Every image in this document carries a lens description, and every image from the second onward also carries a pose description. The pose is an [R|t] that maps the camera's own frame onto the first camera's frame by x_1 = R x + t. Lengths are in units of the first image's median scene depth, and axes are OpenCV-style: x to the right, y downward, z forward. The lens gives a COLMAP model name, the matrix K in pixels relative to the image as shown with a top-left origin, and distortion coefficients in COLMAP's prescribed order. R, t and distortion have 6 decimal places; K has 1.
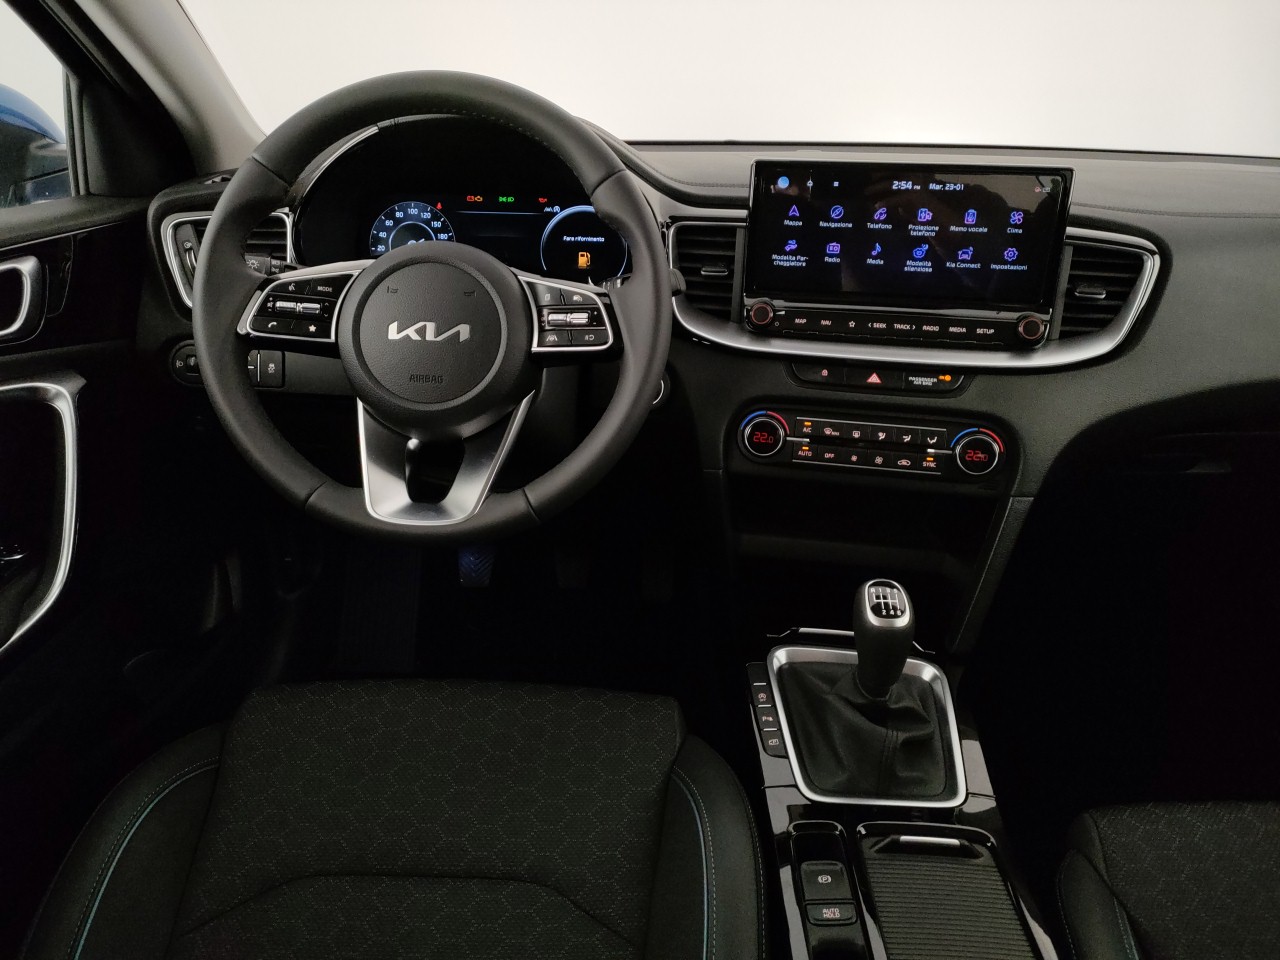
lens RADIAL K [[935.2, 0, 640.0], [0, 935.2, 480.0], [0, 0, 1]] dist [0.047809, 0.001900]
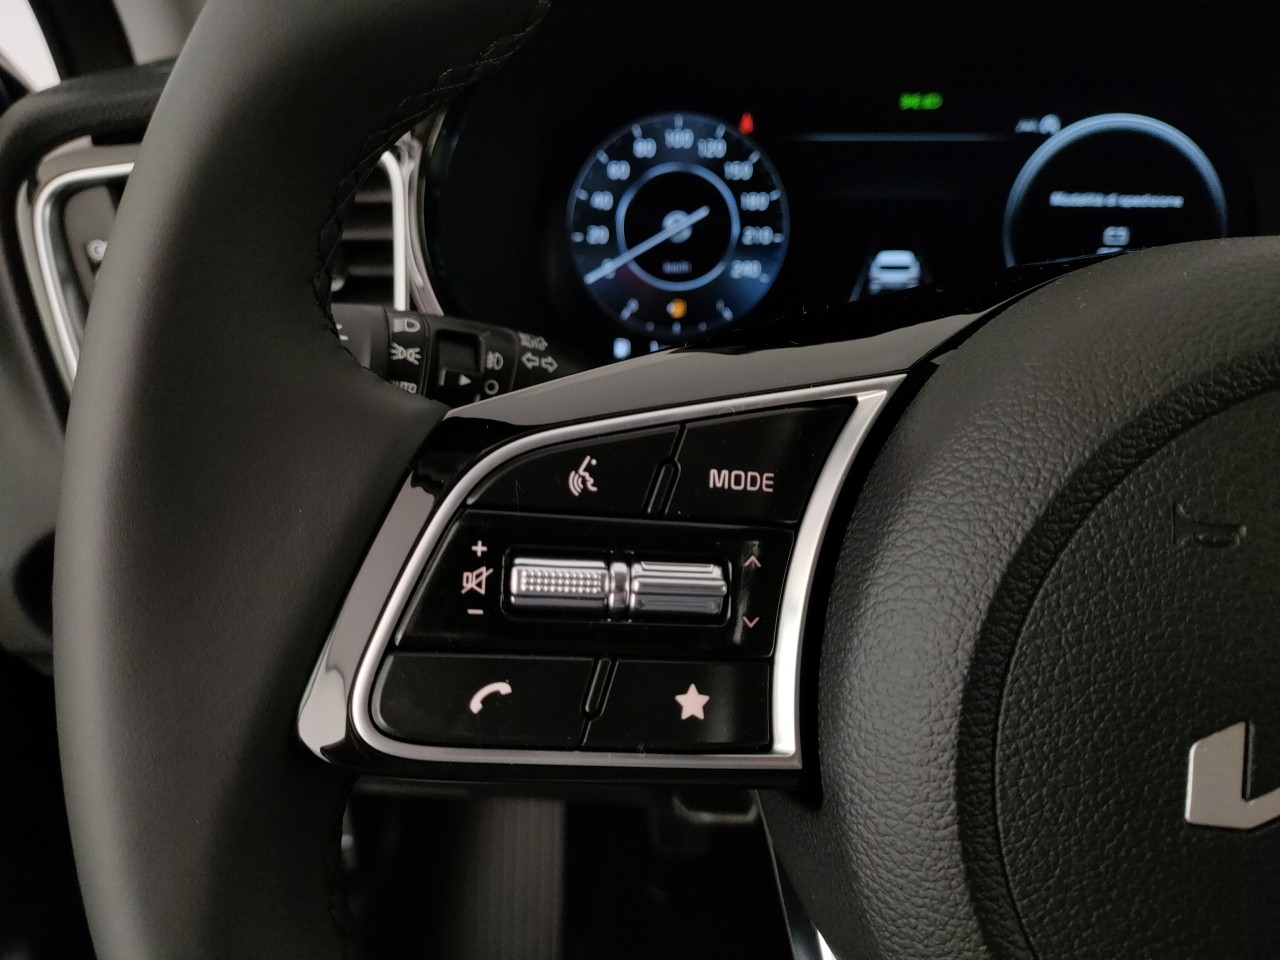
lens RADIAL K [[951.7, 0, 640.0], [0, 951.7, 480.0], [0, 0, 1]] dist [0.053039, -0.073710]
pose [[0.999798, -0.018794, 0.007093, -0.304555], [0.018623, 0.999551, 0.023474, -0.176036], [-0.007531, -0.023337, 0.999699, 0.689051]]
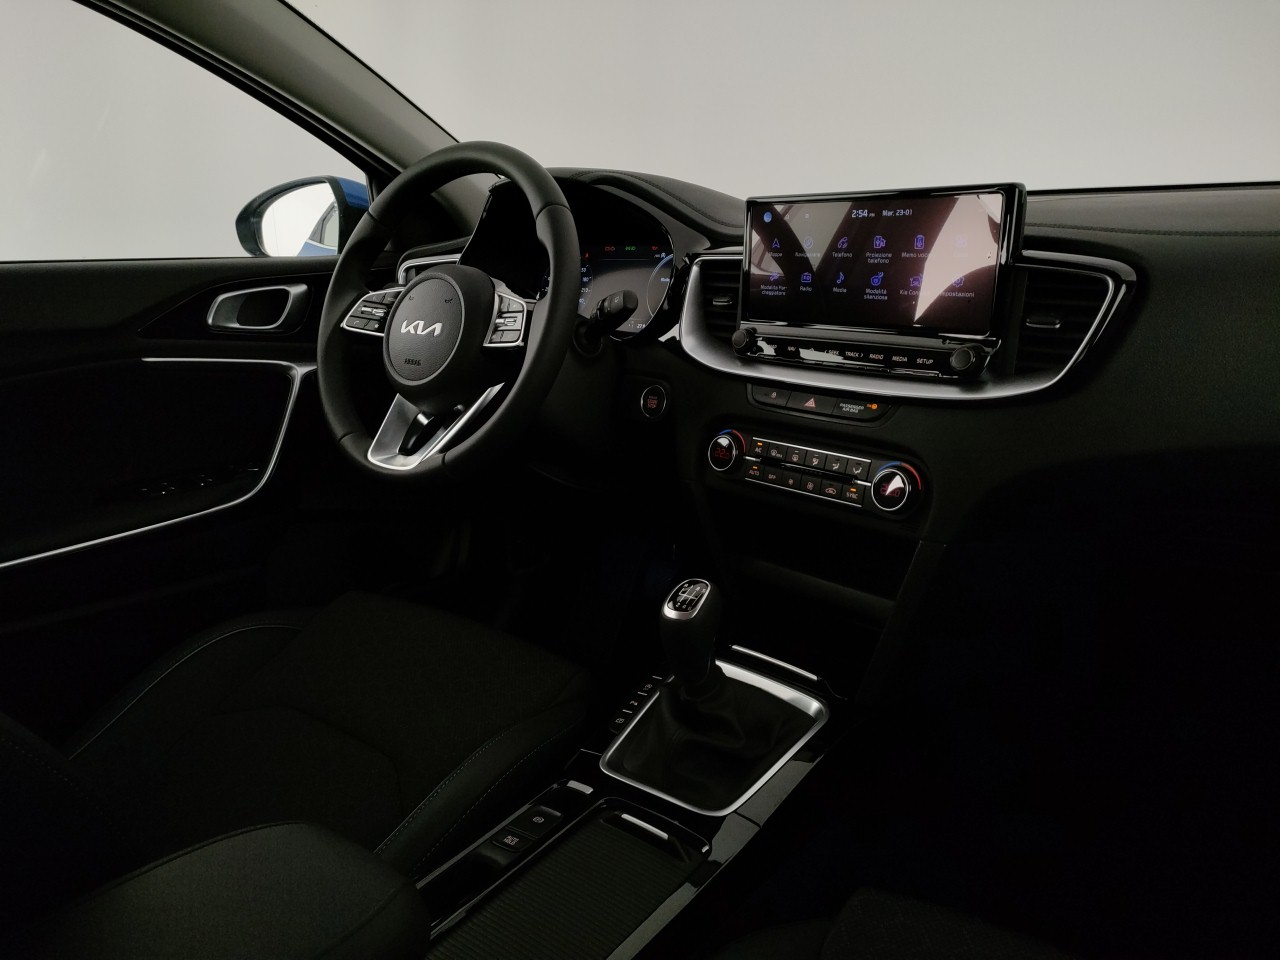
lens RADIAL K [[935.2, 0, 640.0], [0, 935.2, 480.0], [0, 0, 1]] dist [0.047809, 0.001900]
pose [[0.800033, 0.117673, -0.588302, 0.694560], [-0.180864, 0.982262, -0.049485, 0.054235], [0.572044, 0.145992, 0.807126, 0.102235]]
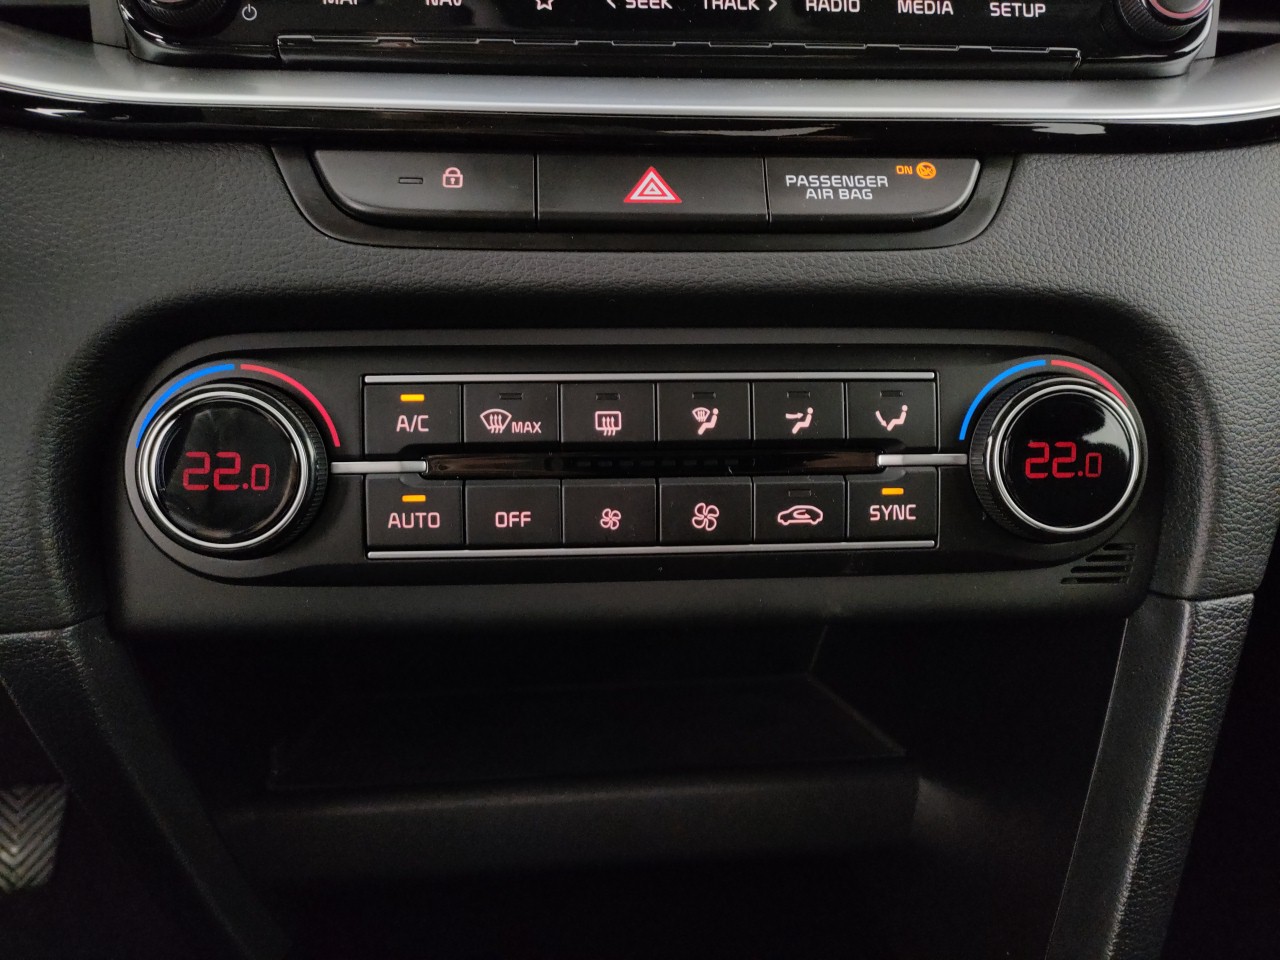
lens RADIAL K [[951.7, 0, 640.0], [0, 951.7, 480.0], [0, 0, 1]] dist [0.053039, -0.073710]
pose [[0.966157, -0.093098, 0.240570, 0.177533], [0.112510, 0.991305, -0.068229, -0.015400], [-0.232127, 0.092987, 0.968231, 0.758795]]
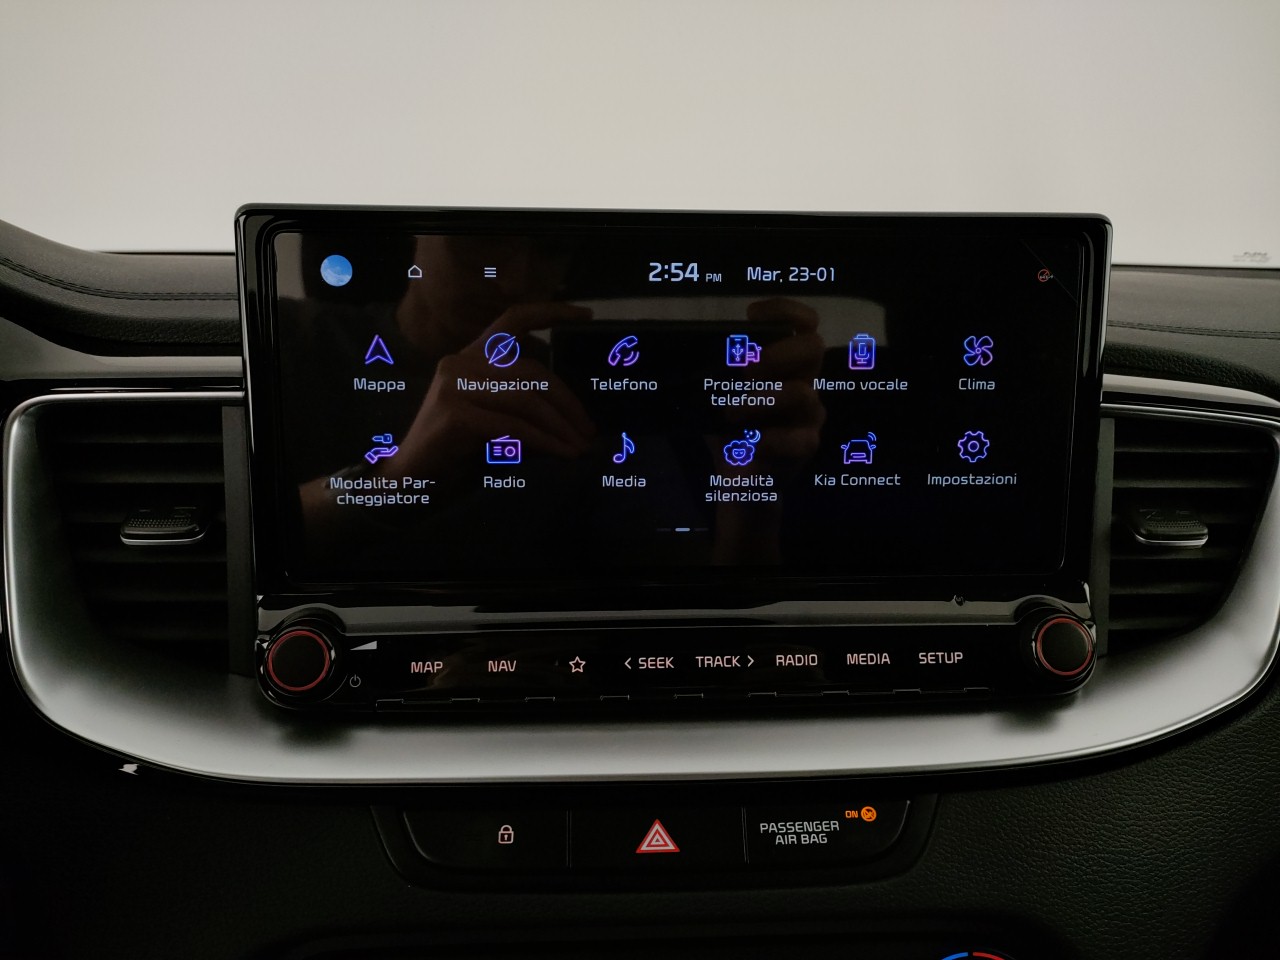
lens RADIAL K [[951.7, 0, 640.0], [0, 951.7, 480.0], [0, 0, 1]] dist [0.053039, -0.073710]
pose [[0.970771, -0.061475, 0.232000, 0.173618], [0.102645, 0.980119, -0.169796, -0.172172], [-0.216949, 0.188647, 0.957781, 0.657782]]
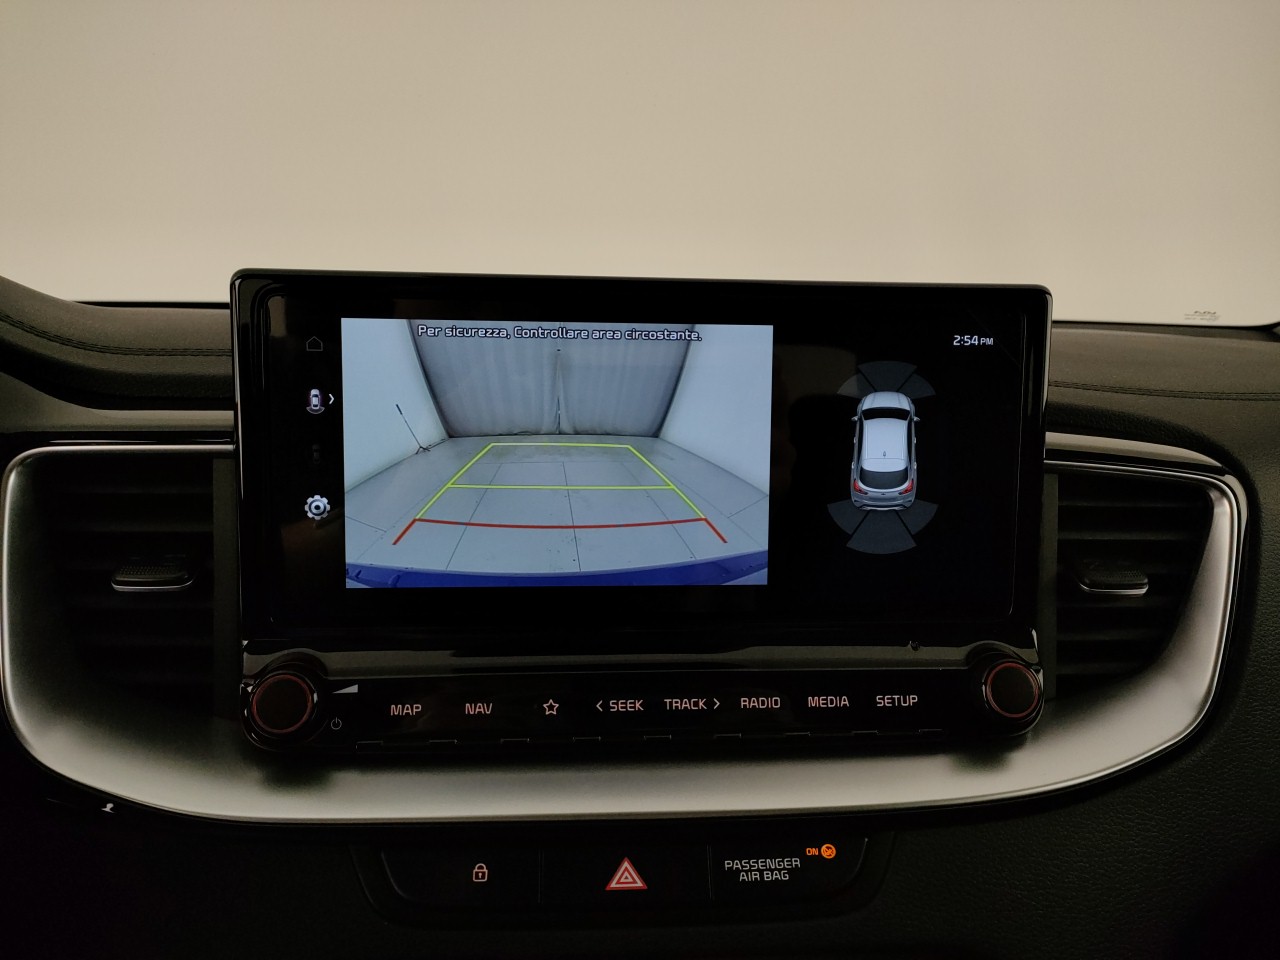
lens RADIAL K [[951.7, 0, 640.0], [0, 951.7, 480.0], [0, 0, 1]] dist [0.053039, -0.073710]
pose [[0.965241, -0.045432, 0.257384, 0.171097], [0.102385, 0.971798, -0.212427, -0.171001], [-0.240474, 0.231395, 0.942671, 0.637801]]
